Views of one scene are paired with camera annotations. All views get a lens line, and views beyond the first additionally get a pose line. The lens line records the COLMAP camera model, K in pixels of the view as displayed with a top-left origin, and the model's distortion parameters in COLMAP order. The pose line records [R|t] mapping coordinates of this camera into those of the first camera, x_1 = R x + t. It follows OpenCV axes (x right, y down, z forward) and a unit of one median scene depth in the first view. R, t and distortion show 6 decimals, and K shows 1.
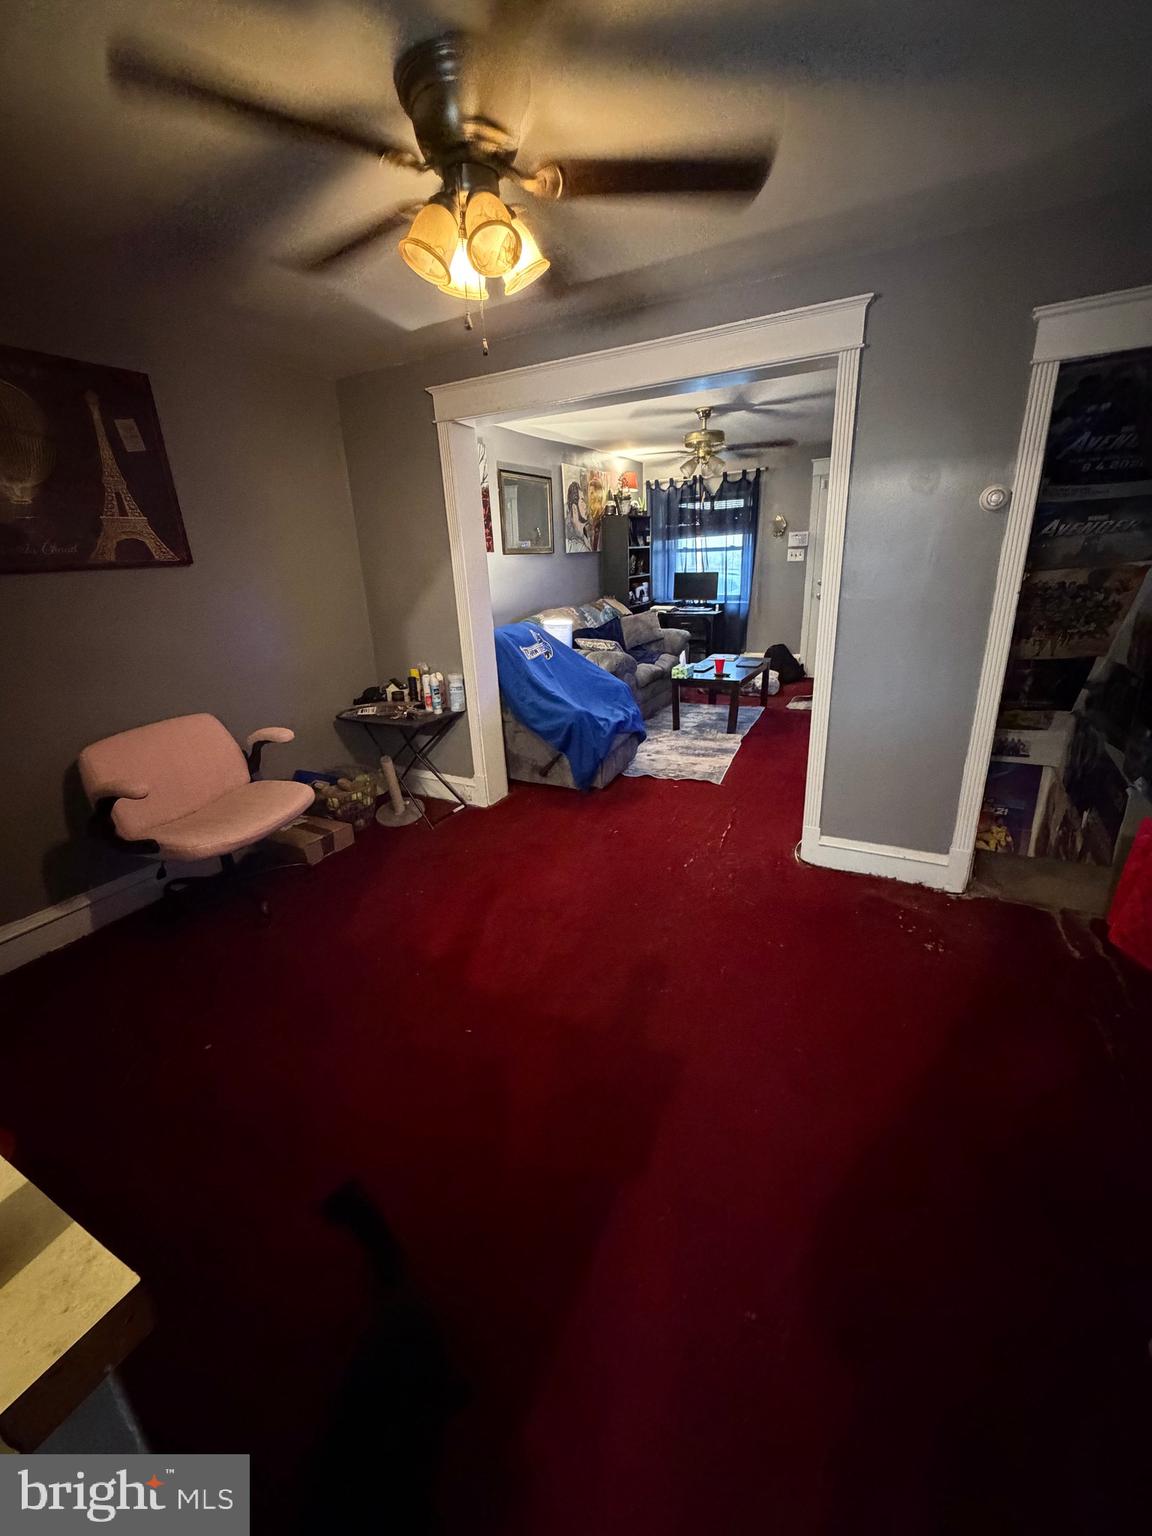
lens RADIAL K [[610.4, 0, 578.0], [0, 610.4, 765.9], [0, 0, 1]] dist [-0.007174, -0.000298]
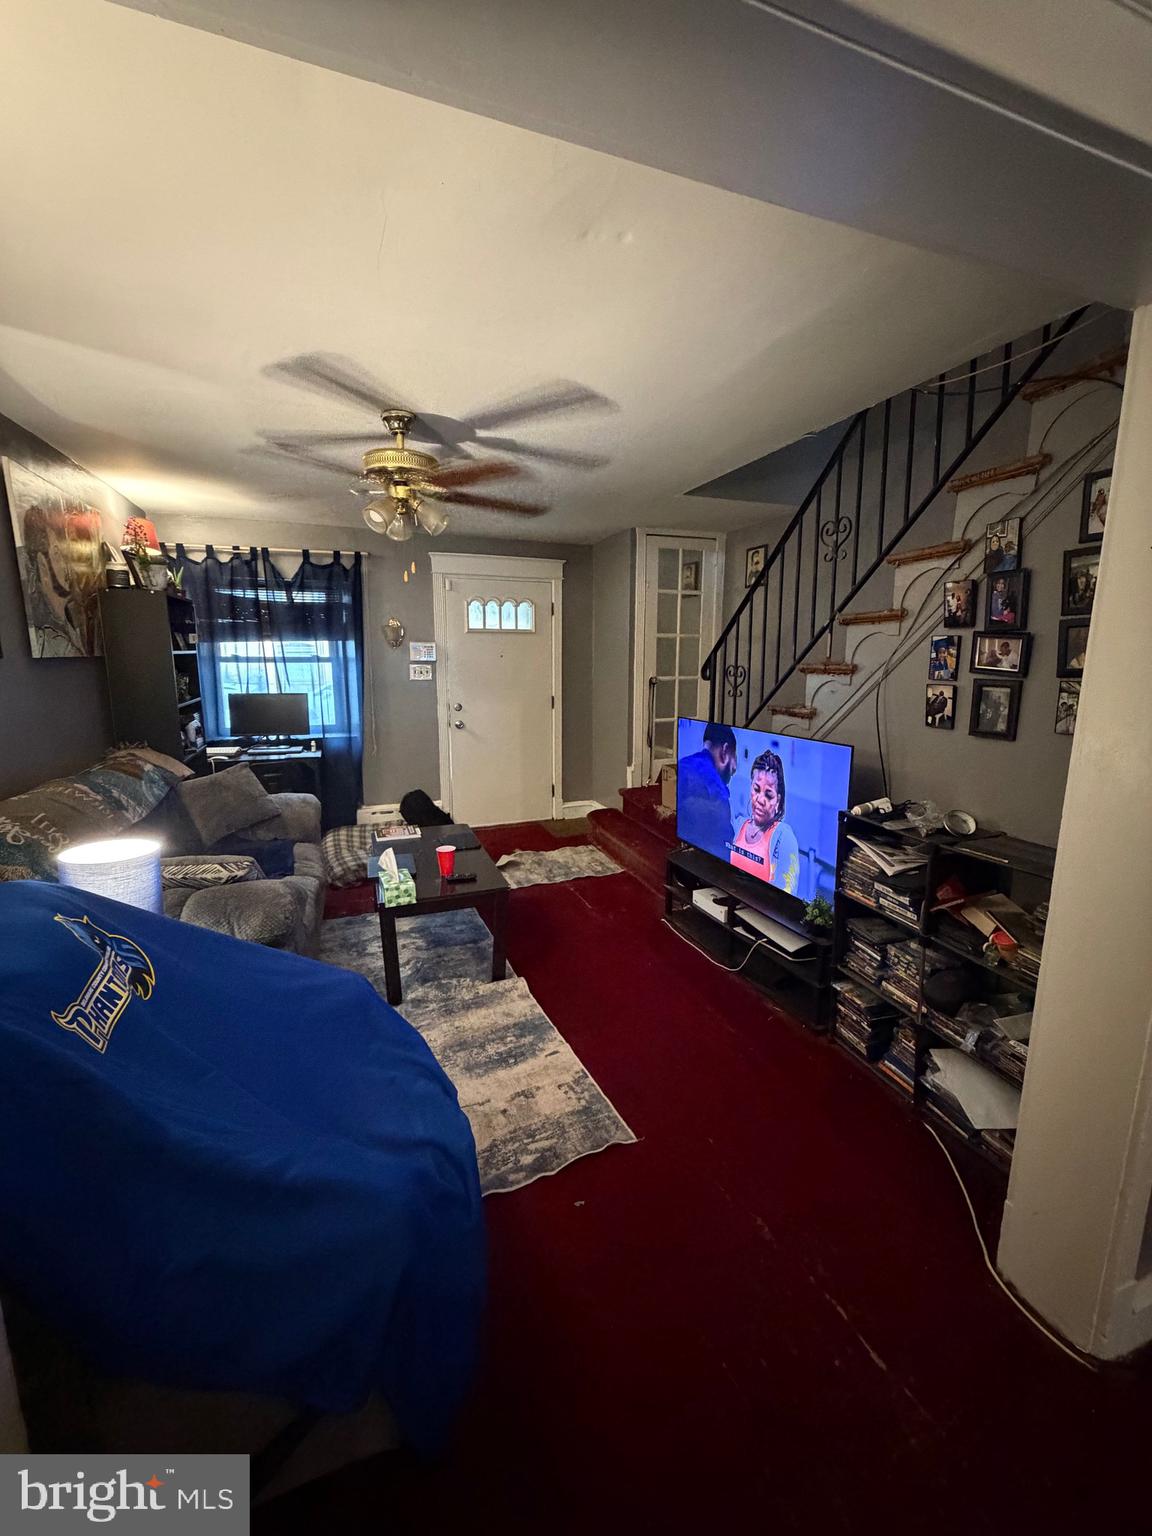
lens RADIAL K [[610.4, 0, 579.7], [0, 610.4, 763.6], [0, 0, 1]] dist [-0.007174, -0.000298]
pose [[0.663438, -0.086277, 0.743240, -0.074289], [0.214698, 0.973510, -0.078639, -0.134900], [-0.716767, 0.211744, 0.664387, 0.383615]]
